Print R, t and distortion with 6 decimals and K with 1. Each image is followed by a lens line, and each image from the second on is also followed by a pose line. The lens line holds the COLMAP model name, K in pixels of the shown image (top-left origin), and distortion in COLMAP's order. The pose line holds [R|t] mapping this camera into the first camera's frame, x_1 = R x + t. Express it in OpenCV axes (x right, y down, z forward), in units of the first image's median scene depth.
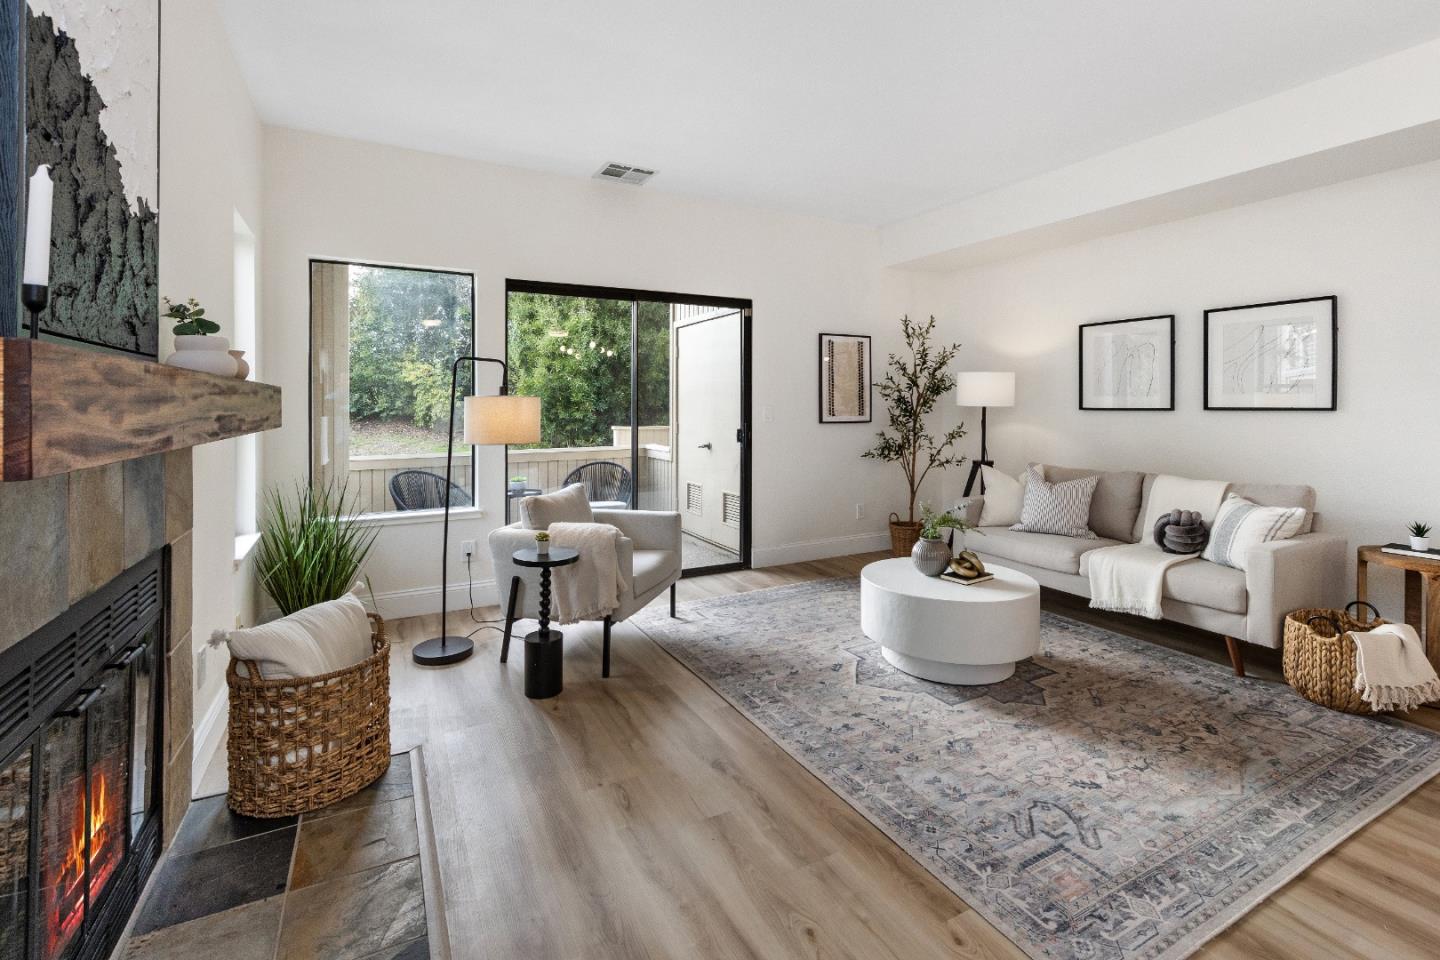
lens RADIAL K [[646.9, 0, 719.6], [0, 646.9, 406.8], [0, 0, 1]] dist [0.002913, 0.000138]
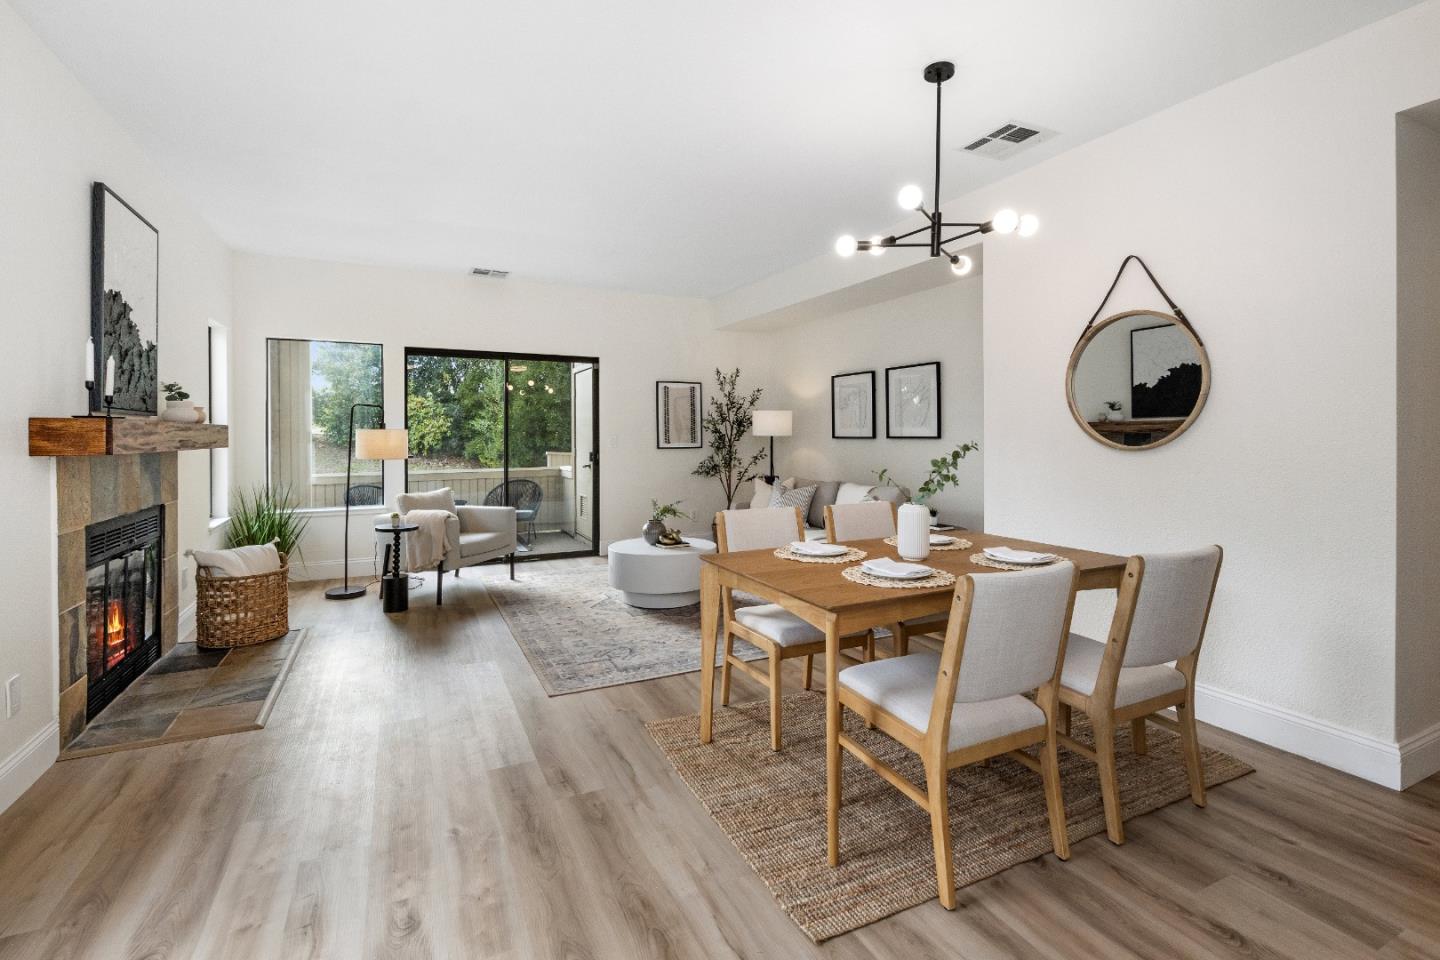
lens RADIAL K [[646.3, 0, 719.2], [0, 646.3, 437.4], [0, 0, 1]] dist [0.002900, 0.000589]
pose [[0.999701, 0.000459, -0.024433, 0.769302], [-0.000409, 0.999998, 0.002051, -0.000412], [0.024434, -0.002040, 0.999699, -0.806419]]
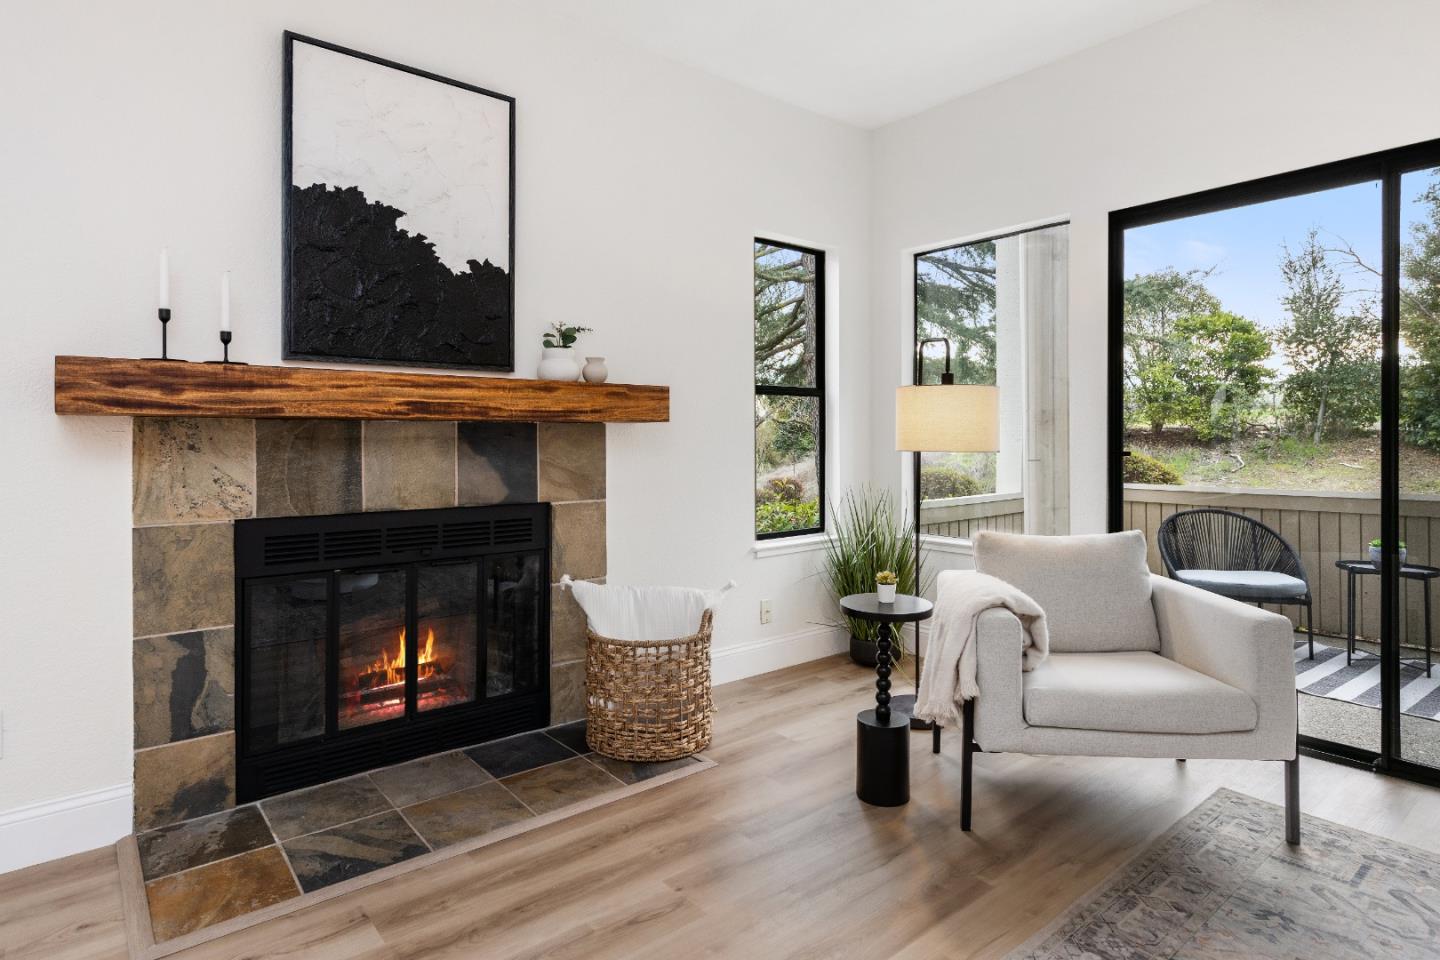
lens RADIAL K [[782.0, 0, 714.4], [0, 782.0, 431.9], [0, 0, 1]] dist [0.004709, 0.001180]
pose [[0.202871, -0.005881, -0.979188, 0.702482], [-0.002823, 0.999974, -0.006591, 0.059271], [0.979201, 0.004101, 0.202849, 0.841530]]
